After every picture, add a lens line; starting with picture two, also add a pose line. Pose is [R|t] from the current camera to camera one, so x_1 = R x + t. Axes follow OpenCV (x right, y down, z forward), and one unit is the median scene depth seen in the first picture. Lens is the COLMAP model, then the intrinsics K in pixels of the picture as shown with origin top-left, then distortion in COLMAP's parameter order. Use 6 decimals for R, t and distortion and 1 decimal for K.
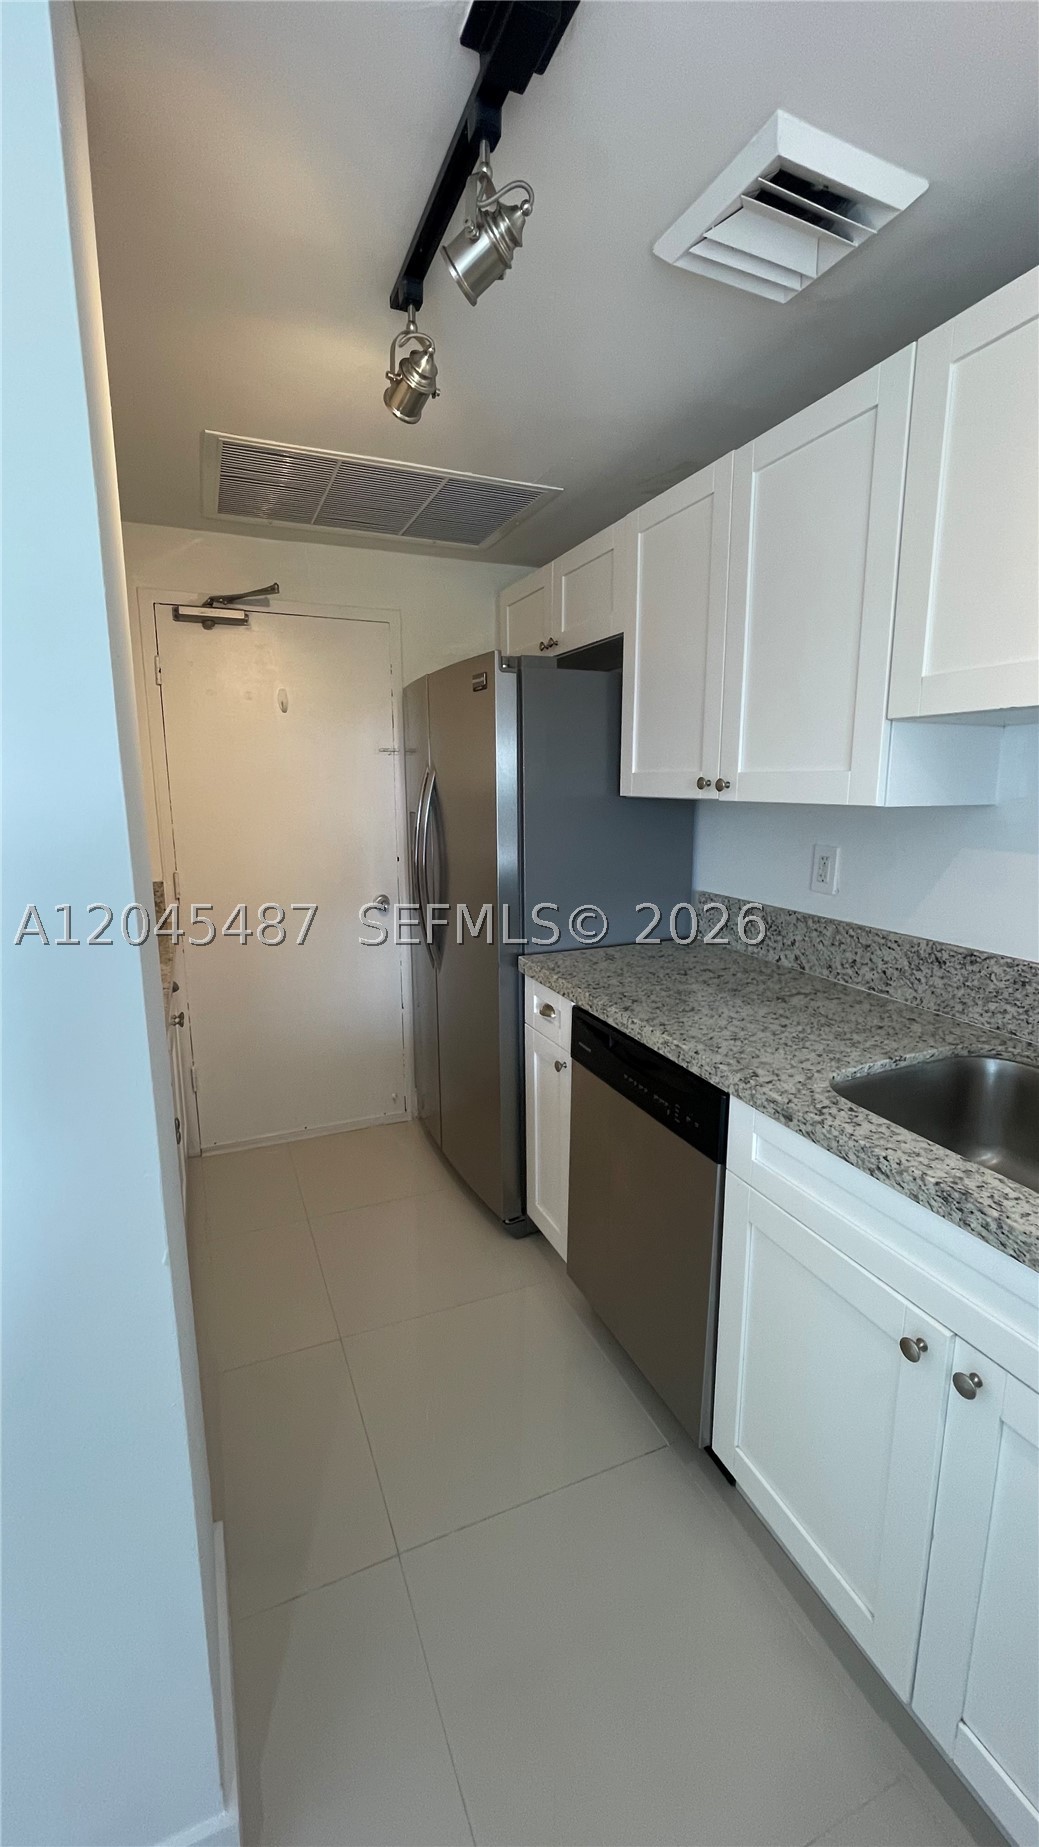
lens RADIAL K [[754.2, 0, 521.0], [0, 754.2, 930.2], [0, 0, 1]] dist [-0.002782, -0.000154]
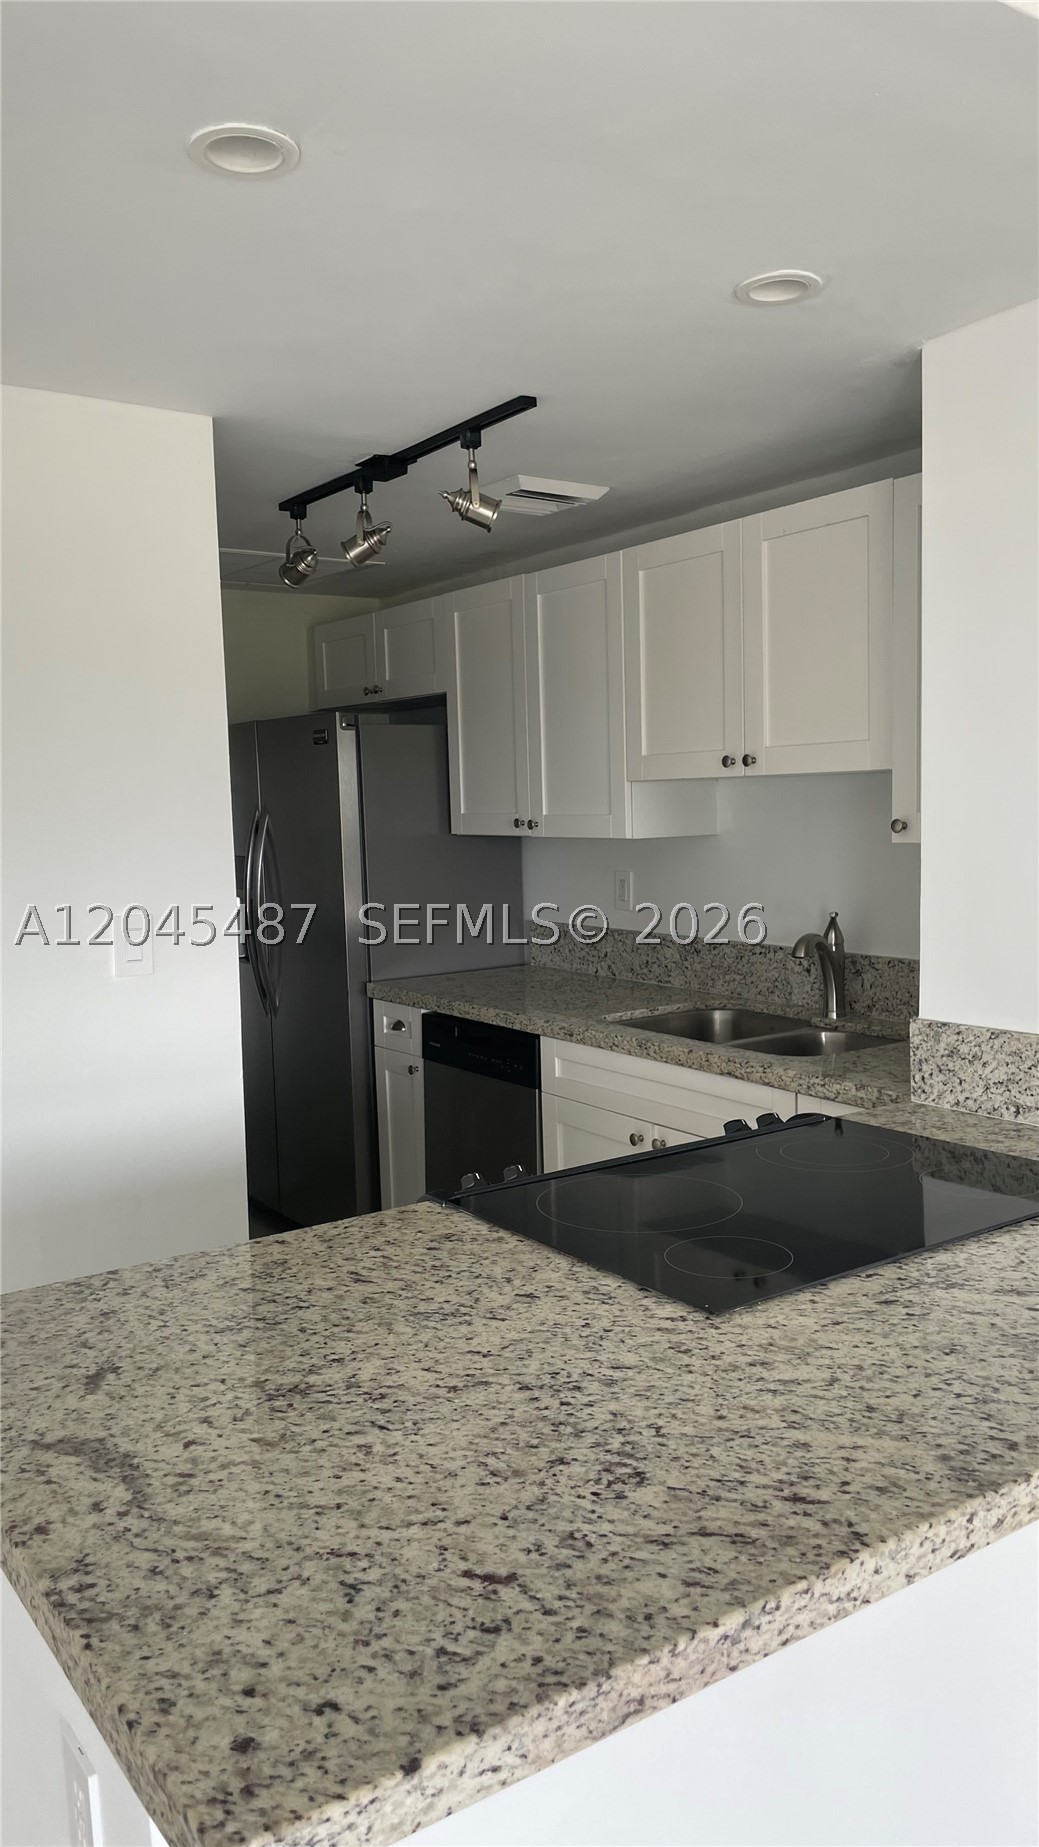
lens RADIAL K [[1417.6, 0, 522.6], [0, 1417.6, 924.8], [0, 0, 1]] dist [0.009650, 0.001121]
pose [[0.982247, -0.041677, 0.182905, -0.176073], [0.060268, 0.993430, -0.097289, 0.188976], [-0.177649, 0.106585, 0.978305, -1.203786]]
